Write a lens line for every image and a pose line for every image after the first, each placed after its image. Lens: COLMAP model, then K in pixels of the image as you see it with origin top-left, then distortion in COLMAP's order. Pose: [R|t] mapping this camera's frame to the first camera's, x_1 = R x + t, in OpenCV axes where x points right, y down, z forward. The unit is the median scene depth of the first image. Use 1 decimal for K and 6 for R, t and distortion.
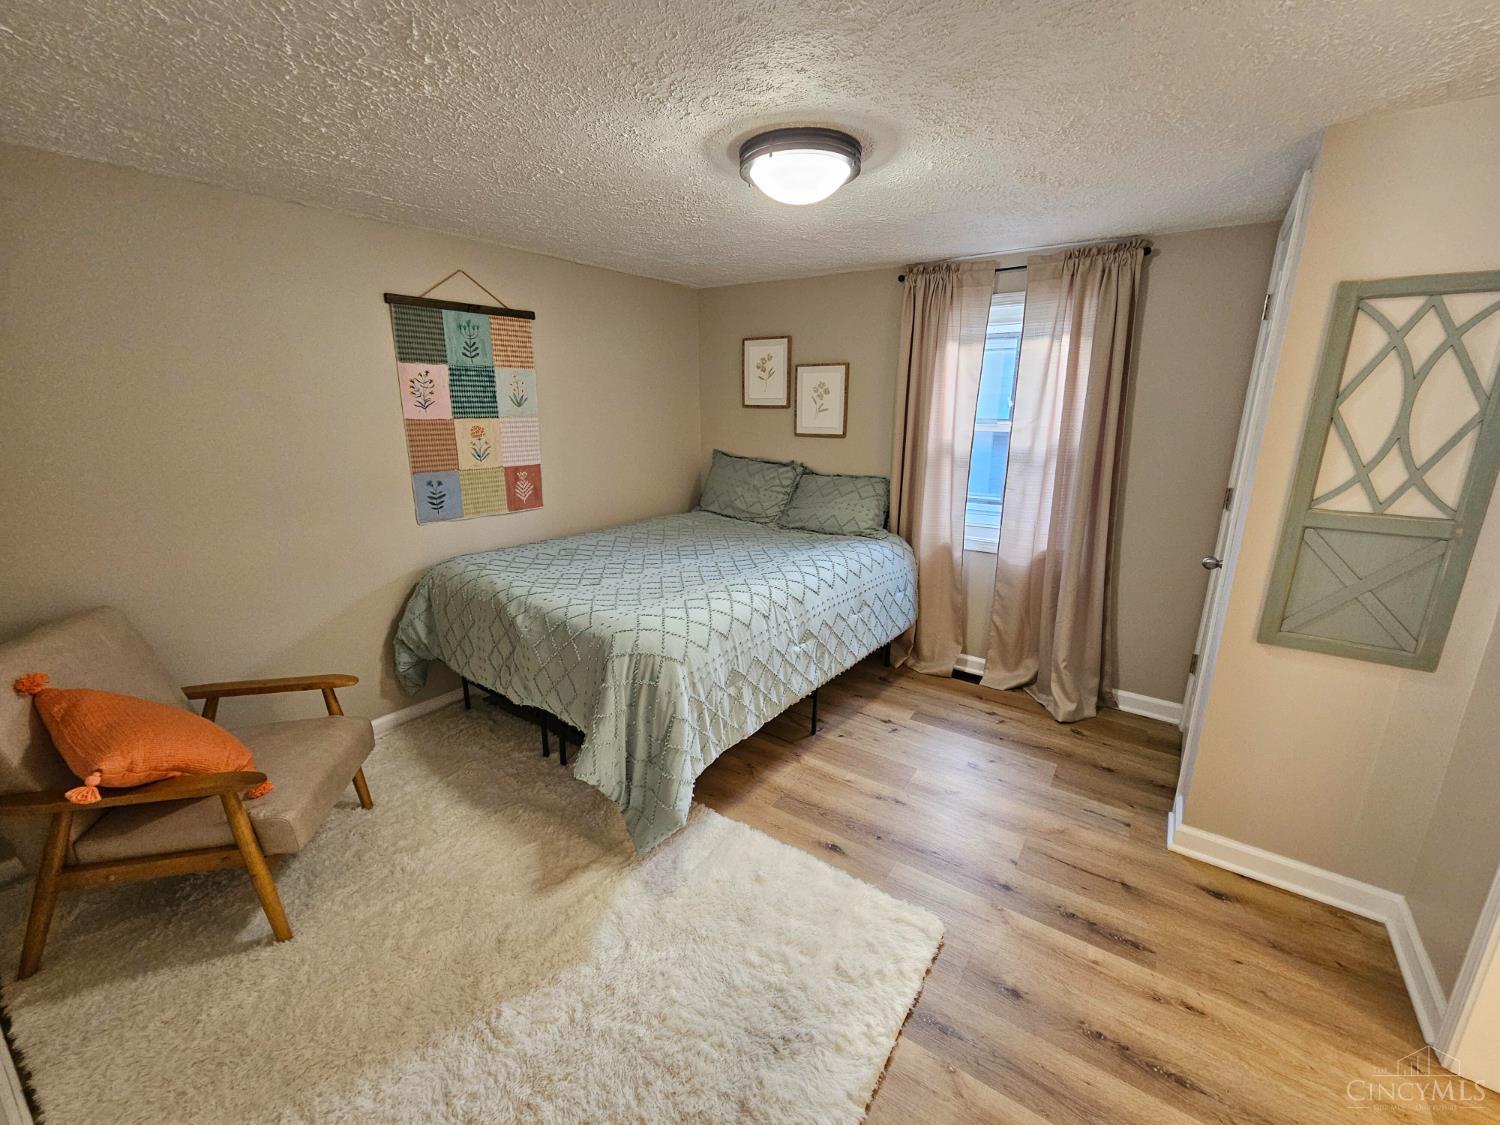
lens RADIAL K [[615.4, 0, 752.7], [0, 615.4, 565.0], [0, 0, 1]] dist [0.008303, 0.000417]
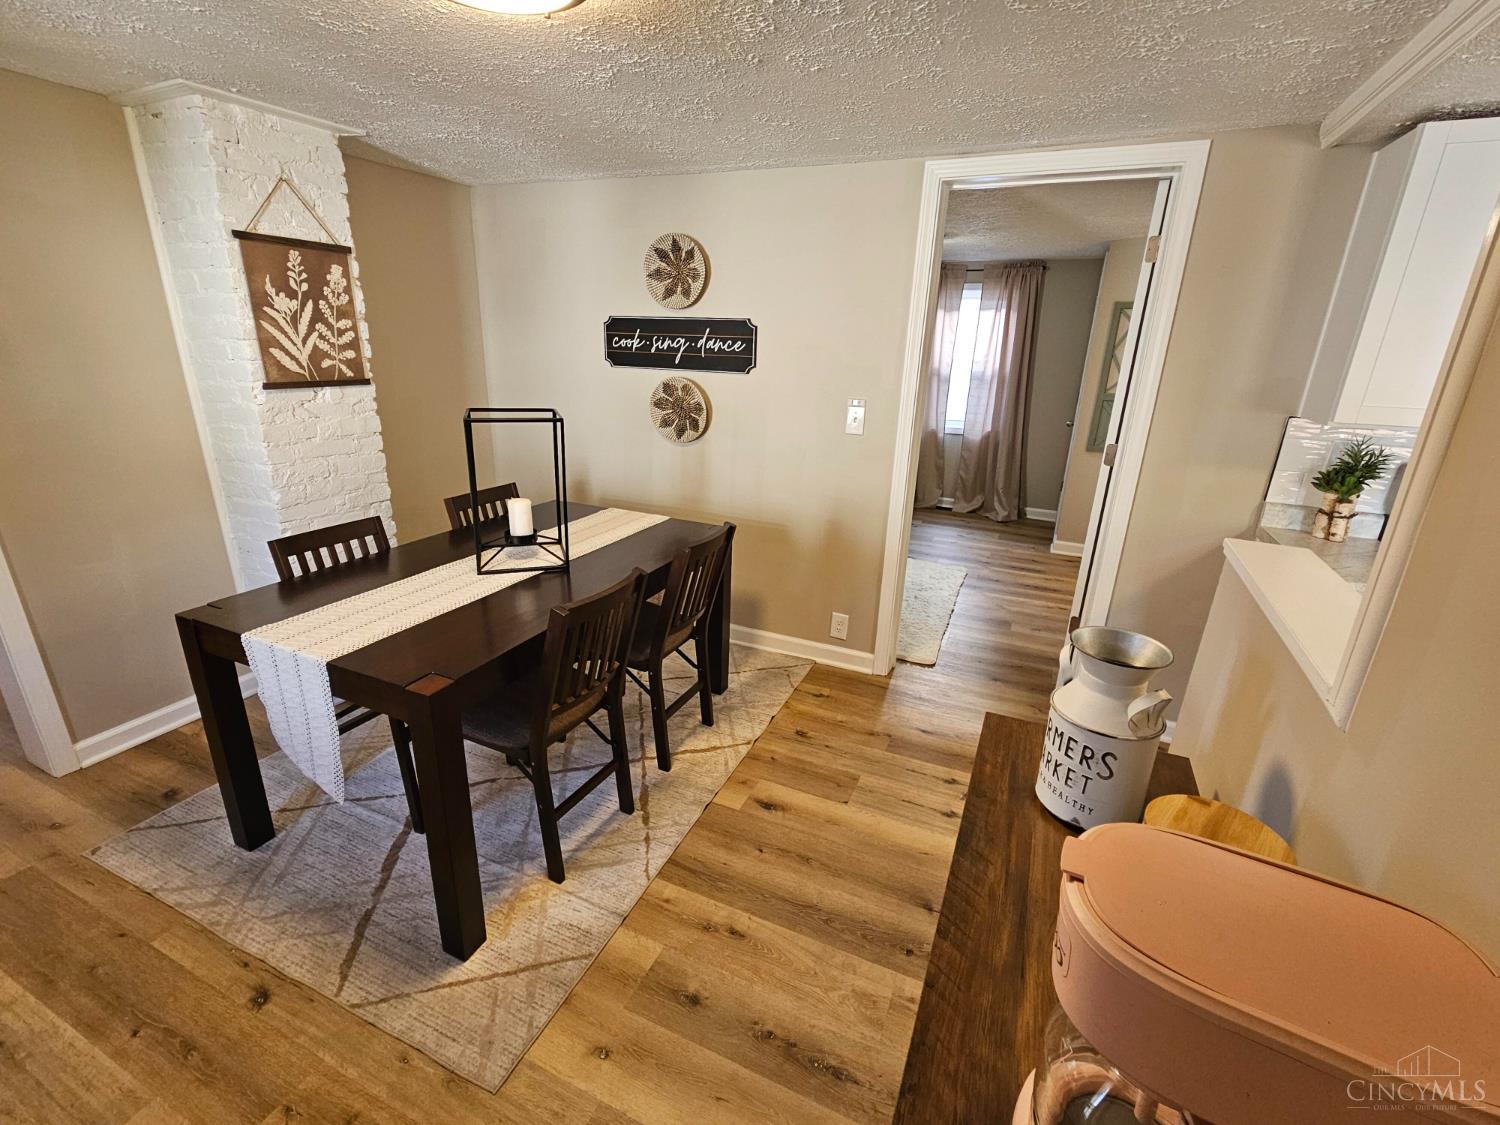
lens RADIAL K [[660.8, 0, 750.8], [0, 660.8, 559.0], [0, 0, 1]] dist [0.002570, 0.001255]
pose [[0.984788, -0.025945, 0.171813, -0.551110], [0.015006, 0.997794, 0.064662, 0.214909], [-0.173112, -0.061100, 0.983005, -0.793782]]
